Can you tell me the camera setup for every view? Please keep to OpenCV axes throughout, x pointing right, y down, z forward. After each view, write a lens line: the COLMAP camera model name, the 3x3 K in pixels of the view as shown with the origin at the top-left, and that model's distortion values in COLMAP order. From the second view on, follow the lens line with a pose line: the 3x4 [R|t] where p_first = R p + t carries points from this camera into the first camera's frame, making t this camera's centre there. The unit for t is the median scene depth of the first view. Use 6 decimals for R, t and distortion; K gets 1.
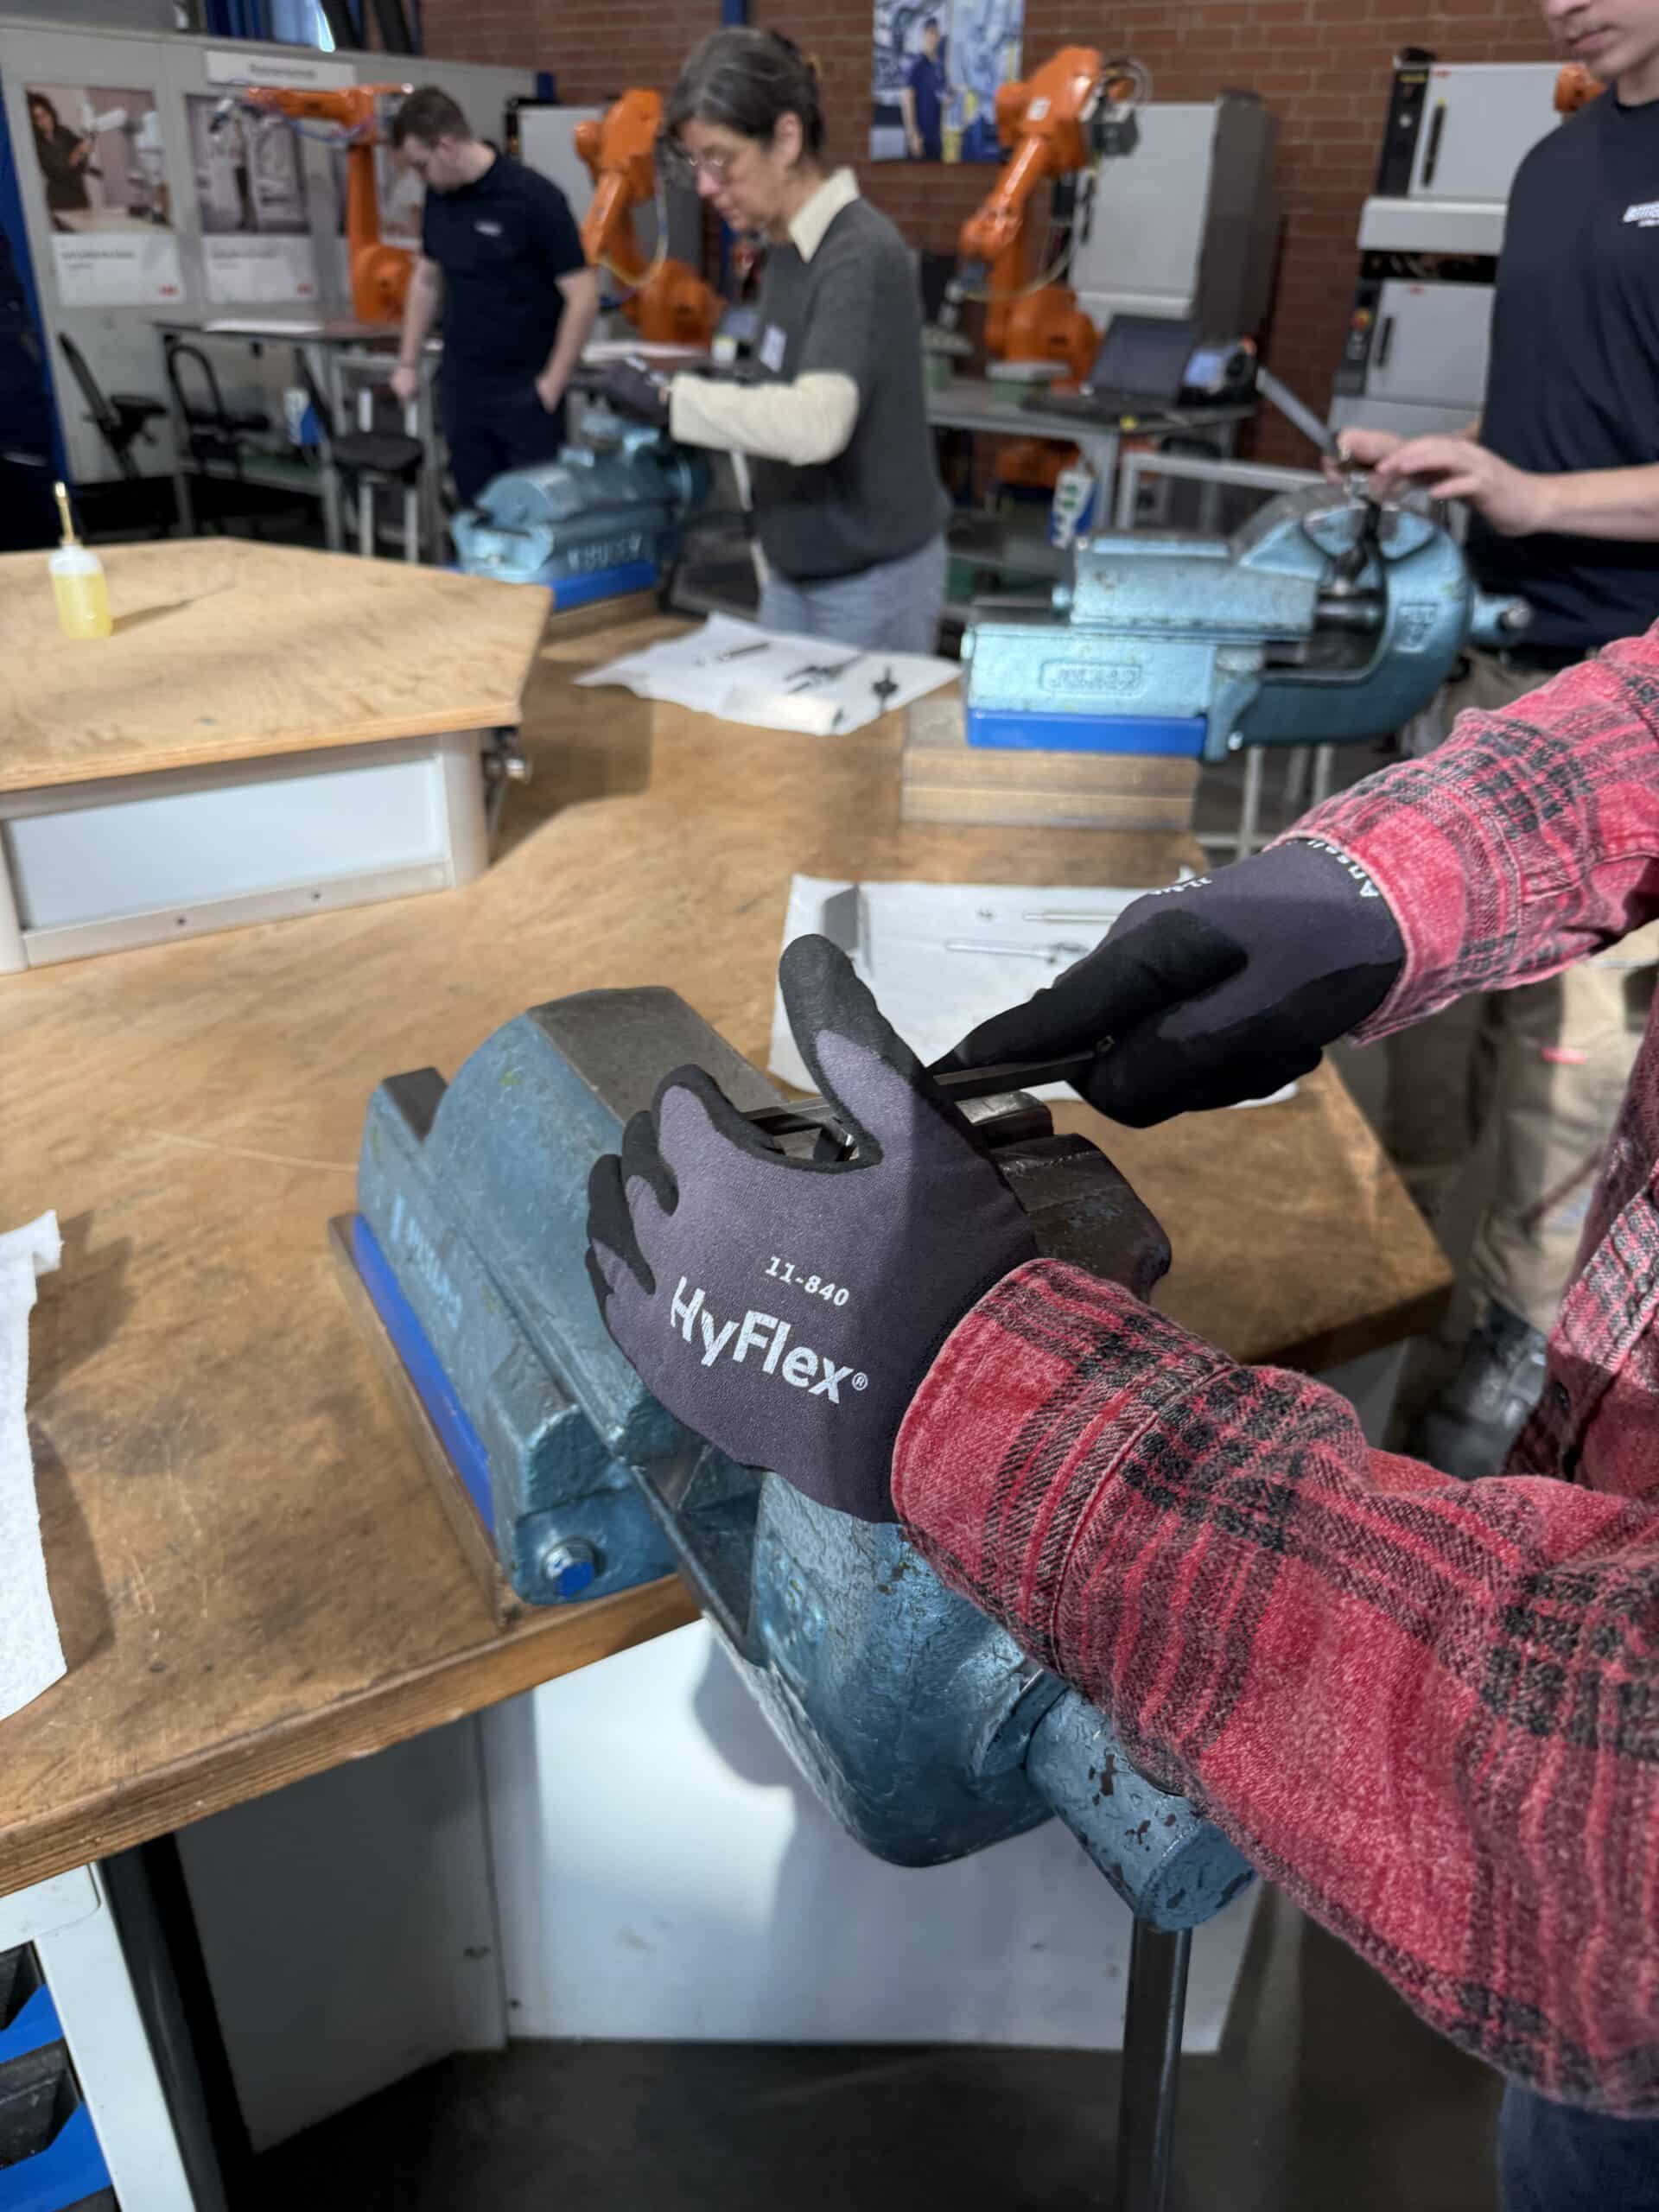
lens RADIAL K [[1681.4, 0, 829.5], [0, 1681.4, 1106.0], [0, 0, 1]] dist [-0.053519, 0.050640]
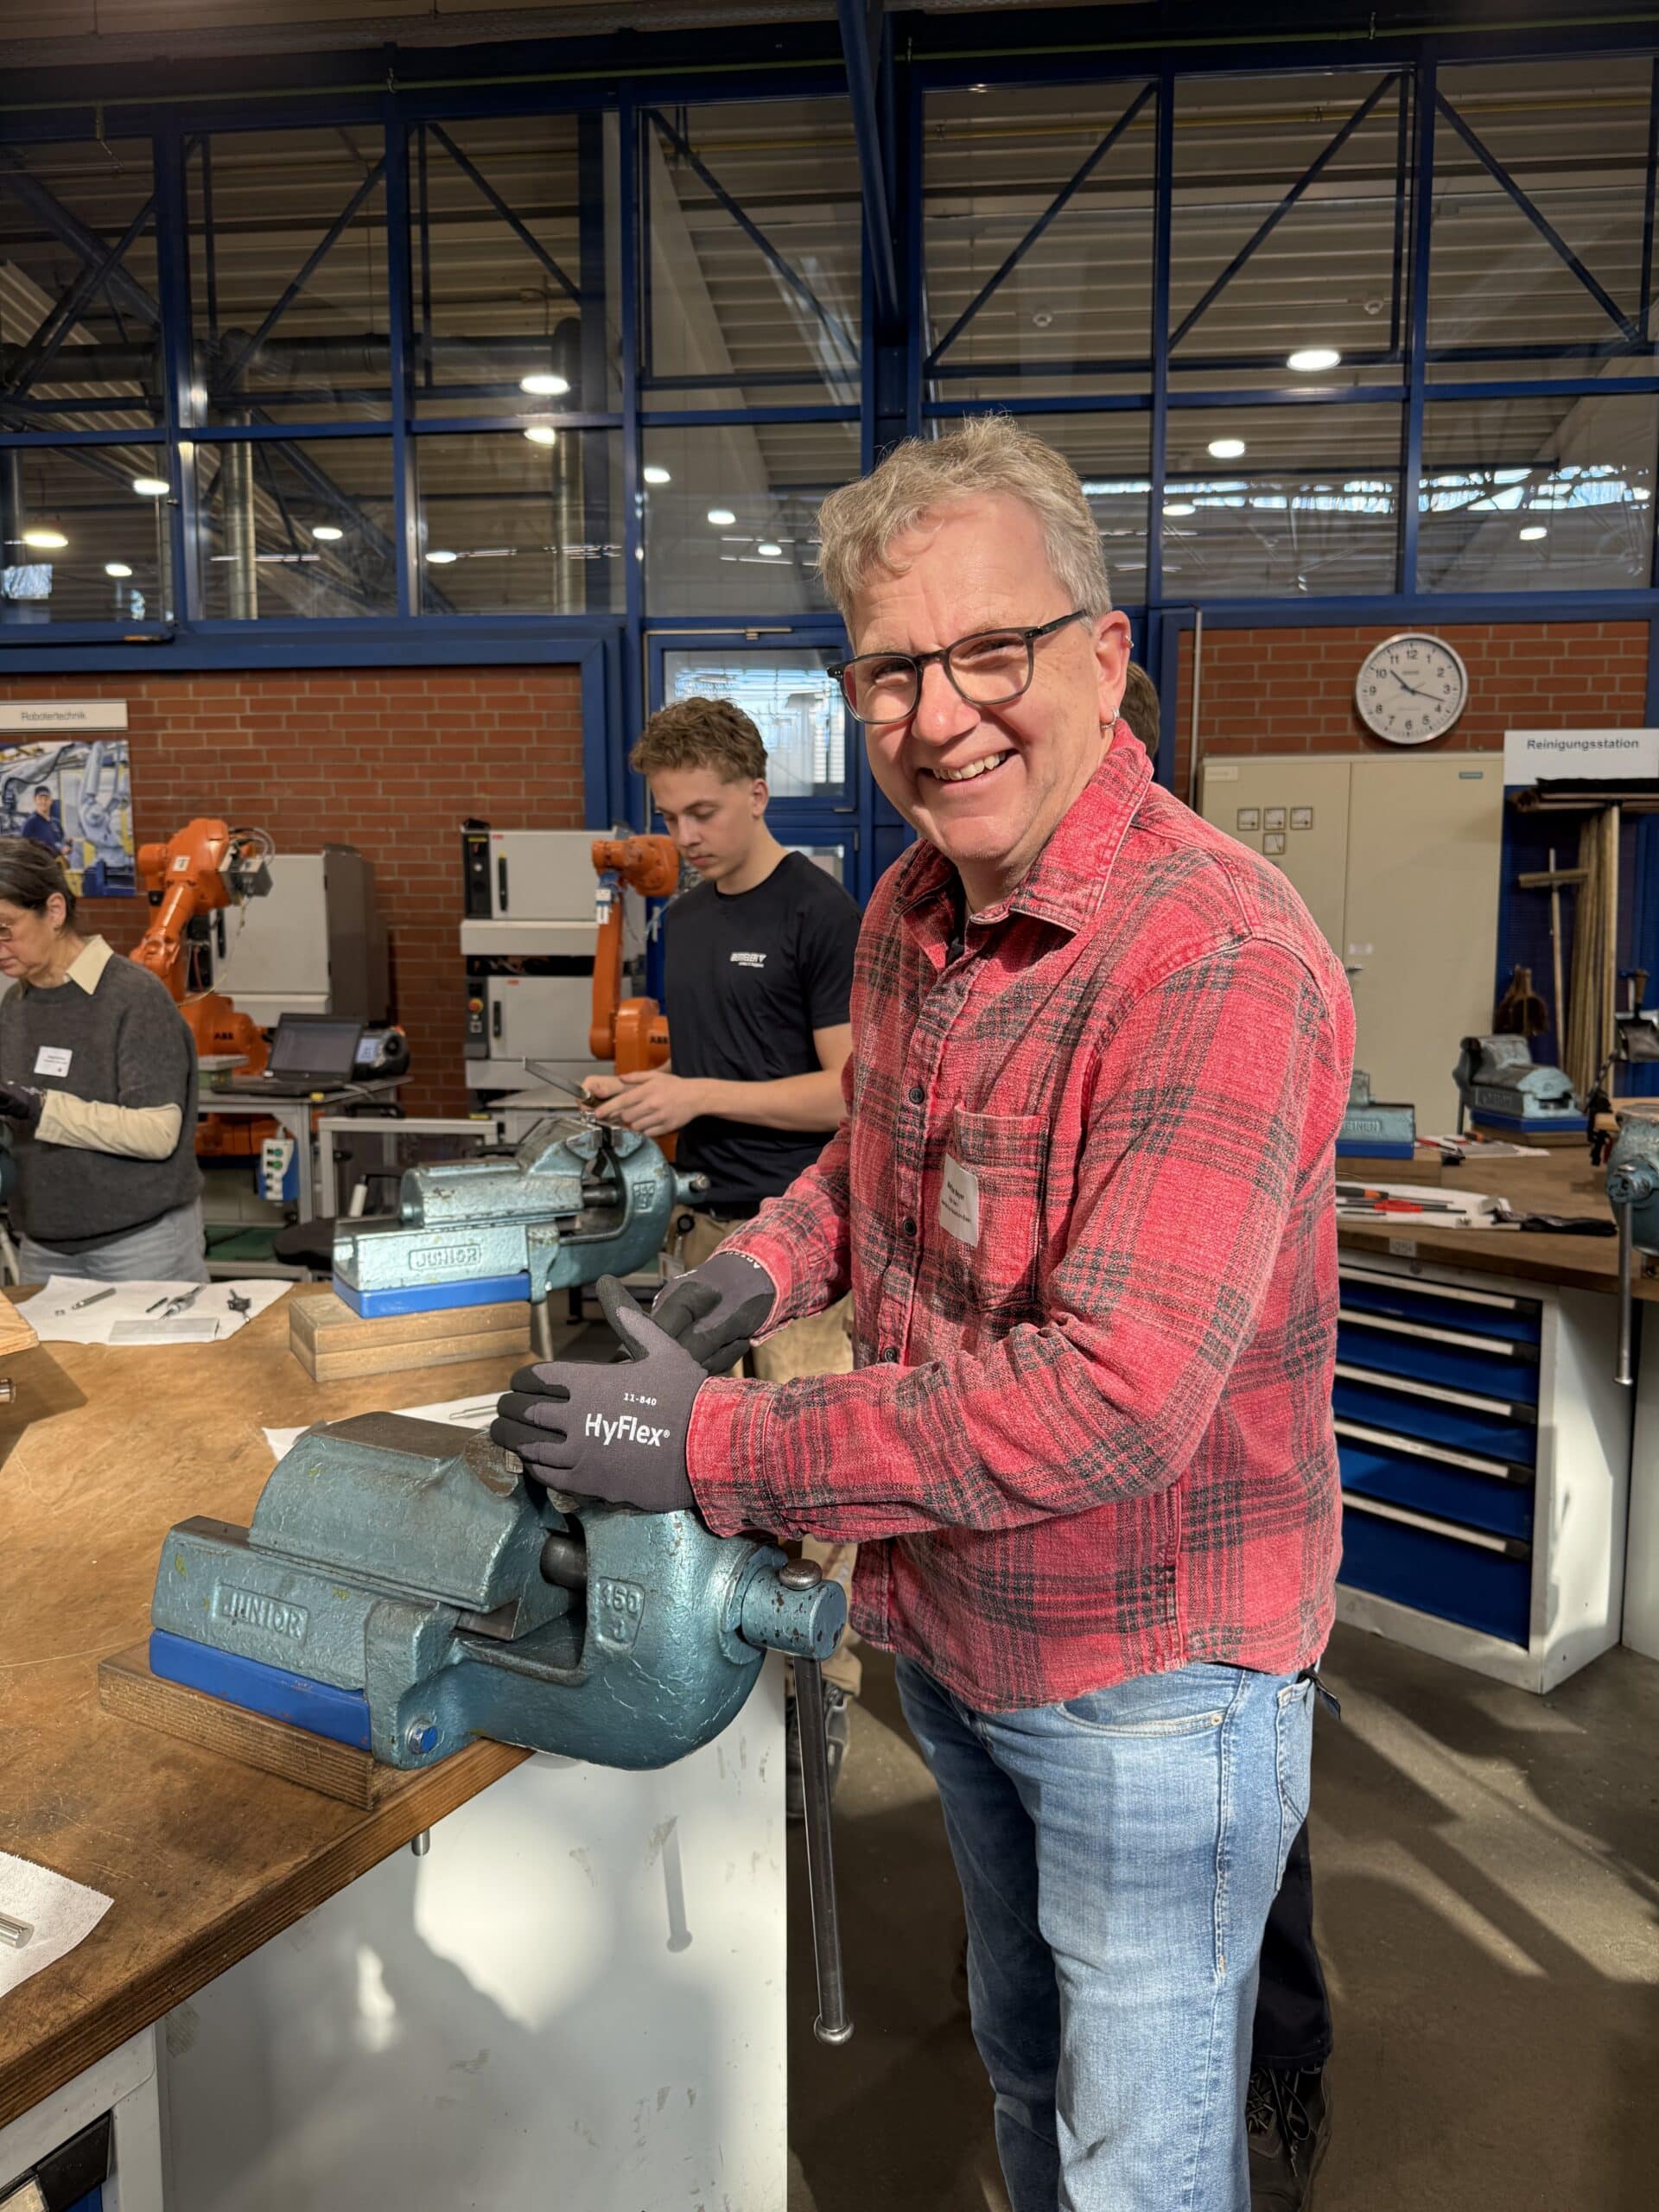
lens RADIAL K [[1587.6, 0, 829.5], [0, 1587.6, 1106.0], [0, 0, 1]] dist [-0.007123, -0.013331]
pose [[0.862683, -0.088249, 0.497987, -0.072784], [0.264462, 0.918023, -0.295456, 0.037708], [-0.431090, 0.386583, 0.815301, -0.101905]]
